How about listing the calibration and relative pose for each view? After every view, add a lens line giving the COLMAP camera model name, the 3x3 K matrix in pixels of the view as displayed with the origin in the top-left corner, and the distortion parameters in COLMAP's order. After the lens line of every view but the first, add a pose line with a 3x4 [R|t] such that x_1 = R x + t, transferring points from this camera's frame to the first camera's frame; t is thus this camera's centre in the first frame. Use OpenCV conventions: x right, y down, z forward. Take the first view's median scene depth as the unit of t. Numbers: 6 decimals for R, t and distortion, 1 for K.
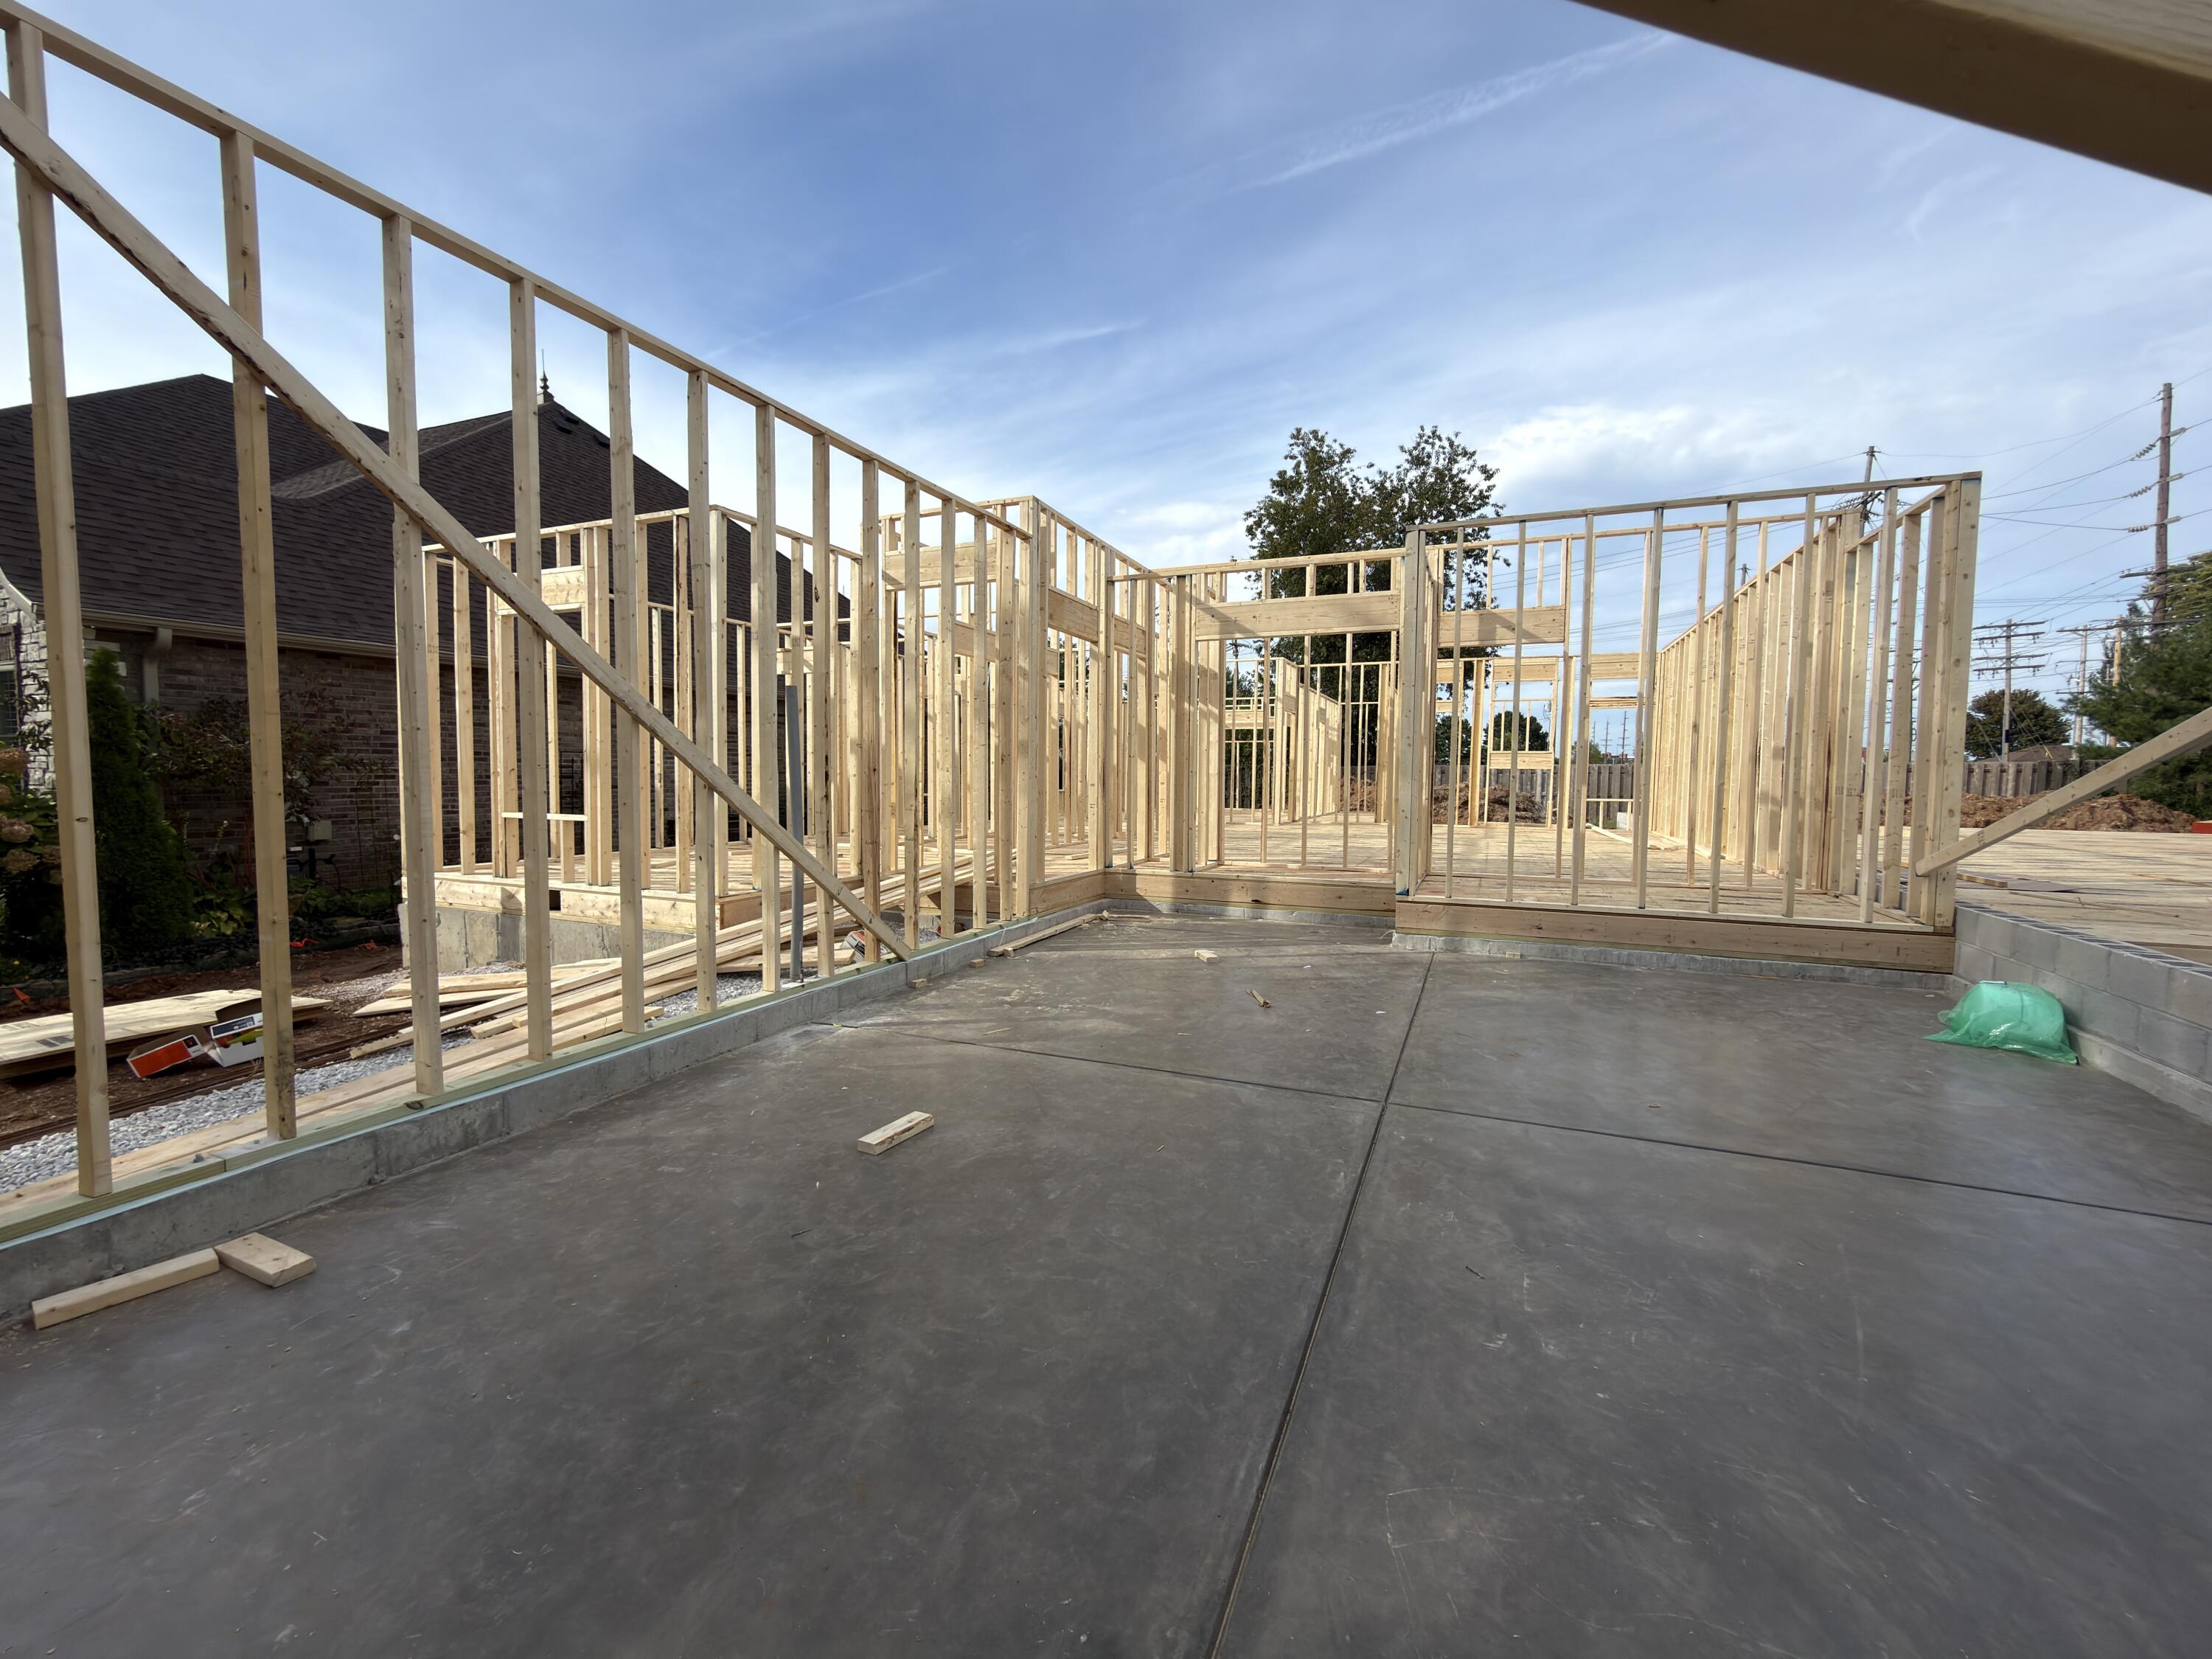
lens RADIAL K [[919.4, 0, 1106.0], [0, 919.4, 829.5], [0, 0, 1]] dist [0.003940, 0.000378]
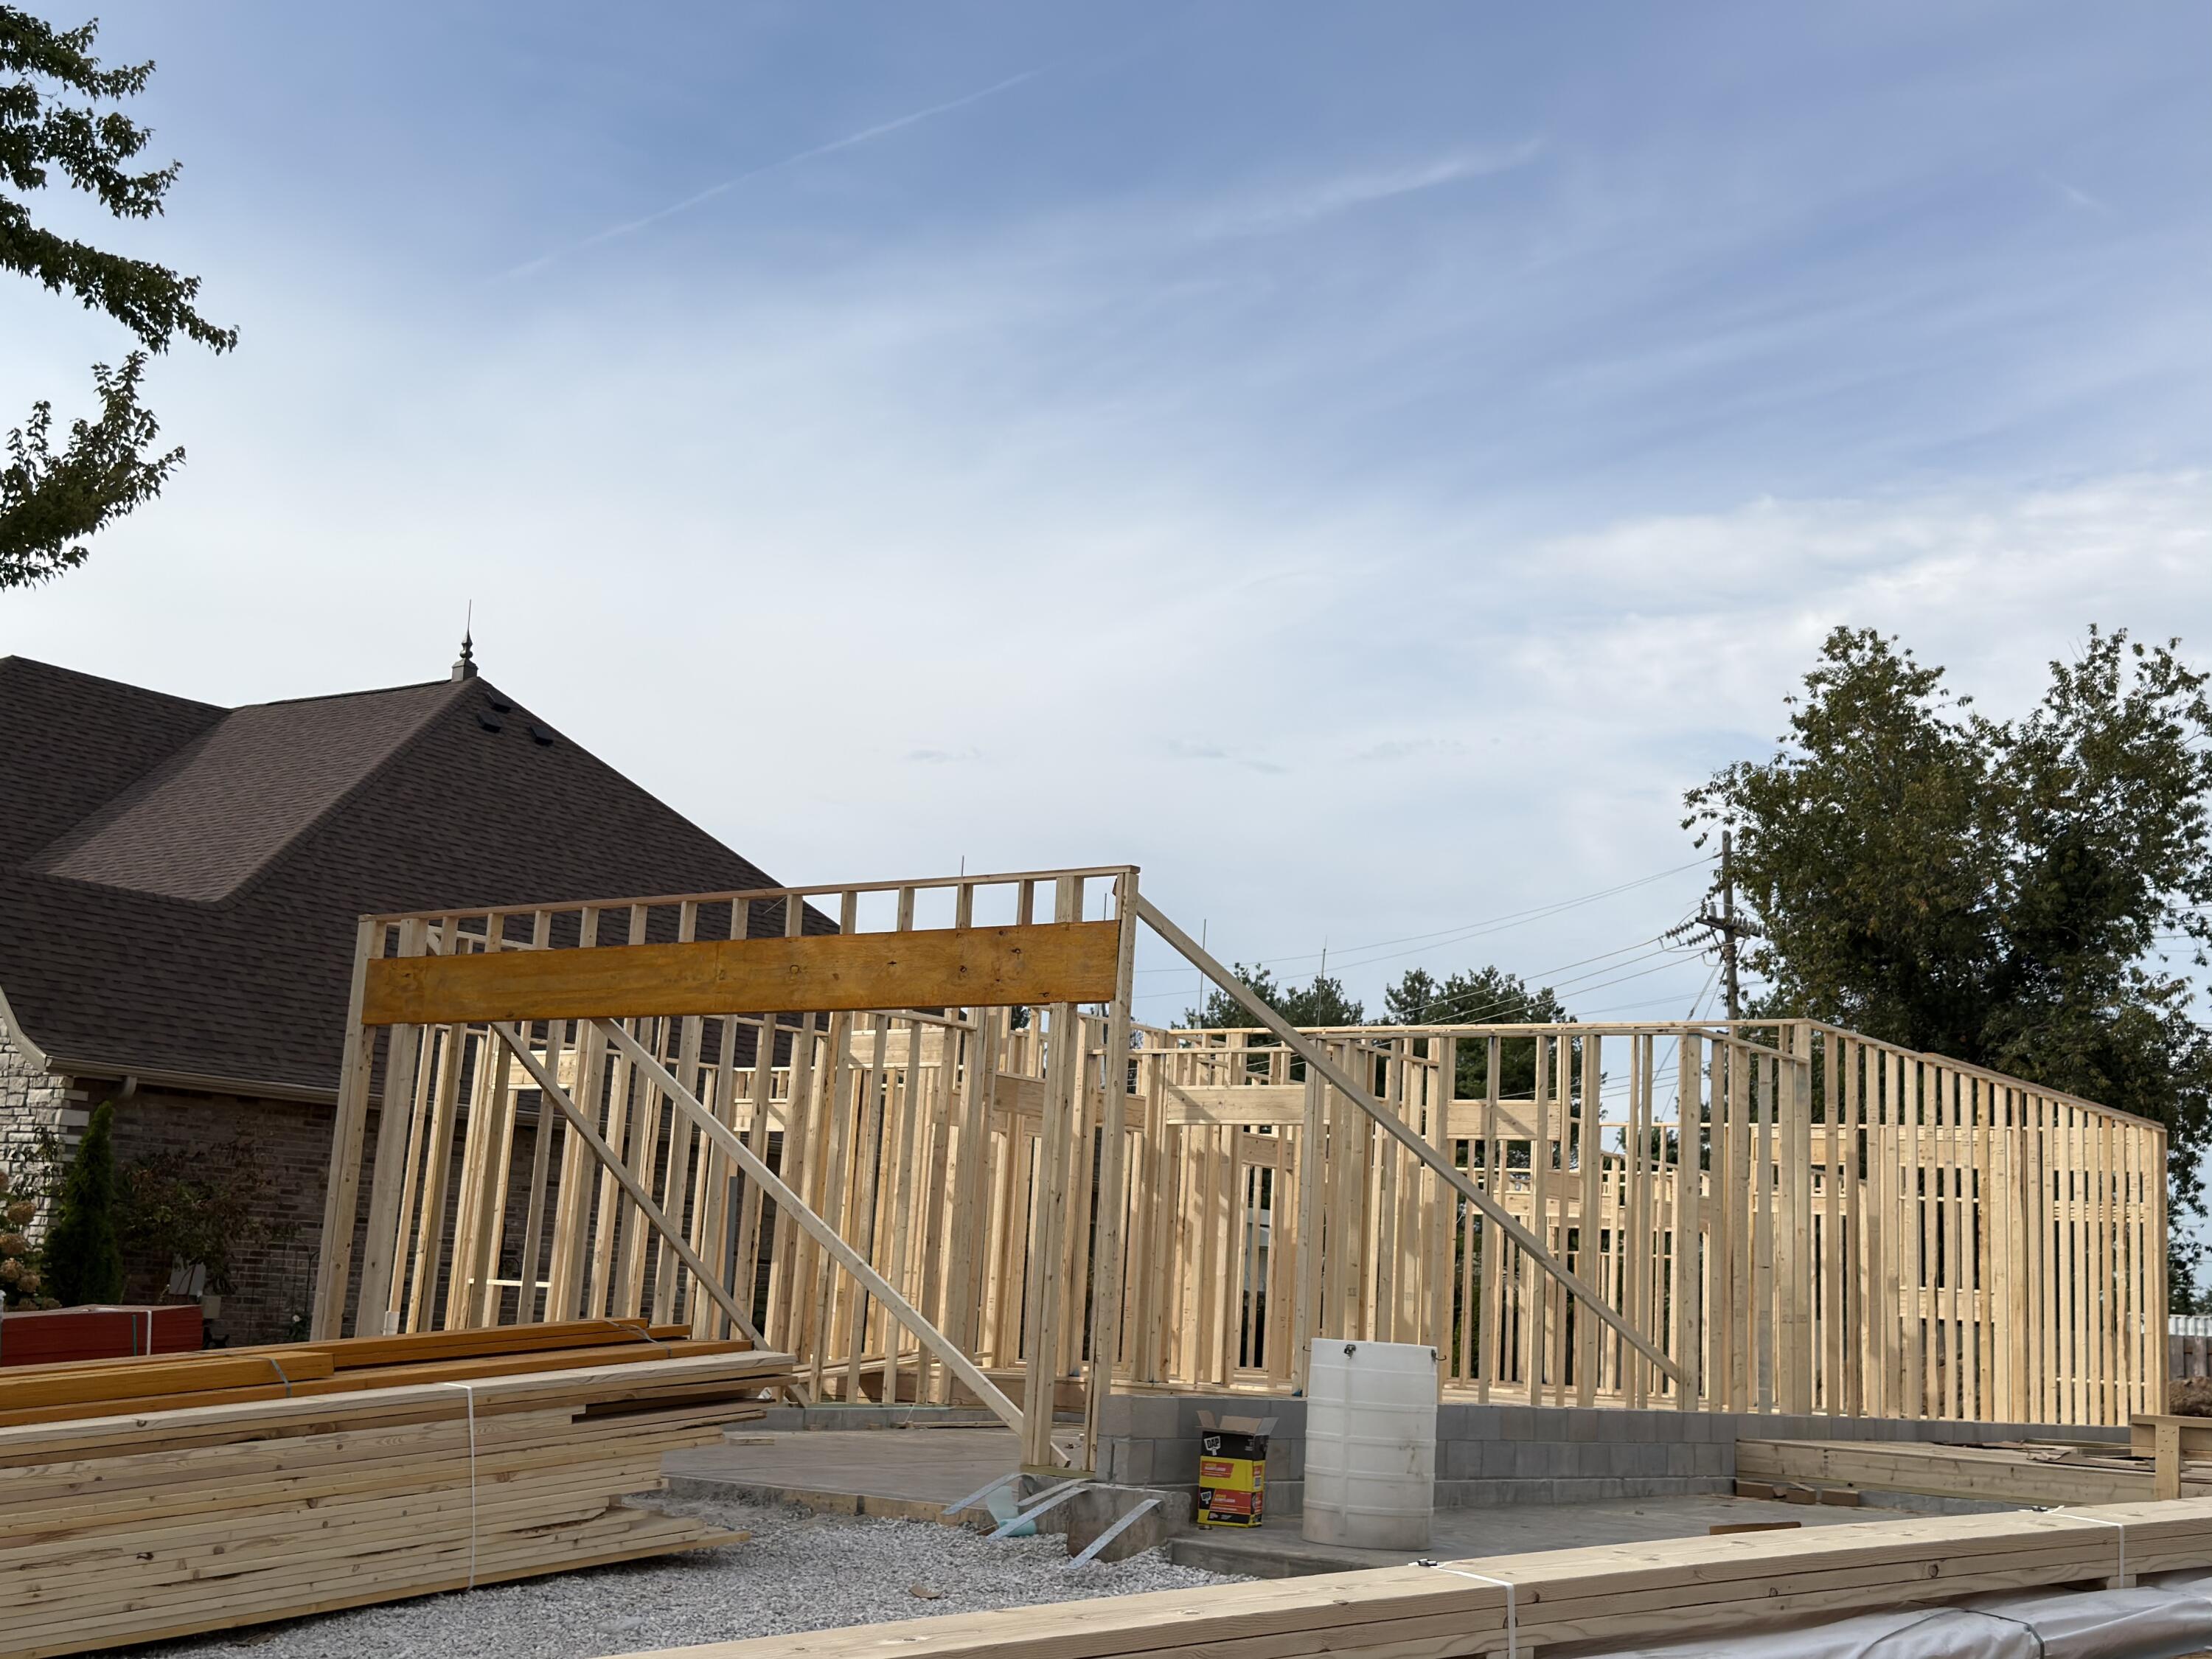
lens RADIAL K [[2824.4, 0, 1106.0], [0, 2824.4, 829.5], [0, 0, 1]] dist [0.160768, -0.035951]
pose [[0.971125, 0.008166, -0.238431, 0.565464], [-0.065407, 0.970234, -0.233171, 0.137904], [0.229430, 0.242033, 0.942752, -1.402202]]
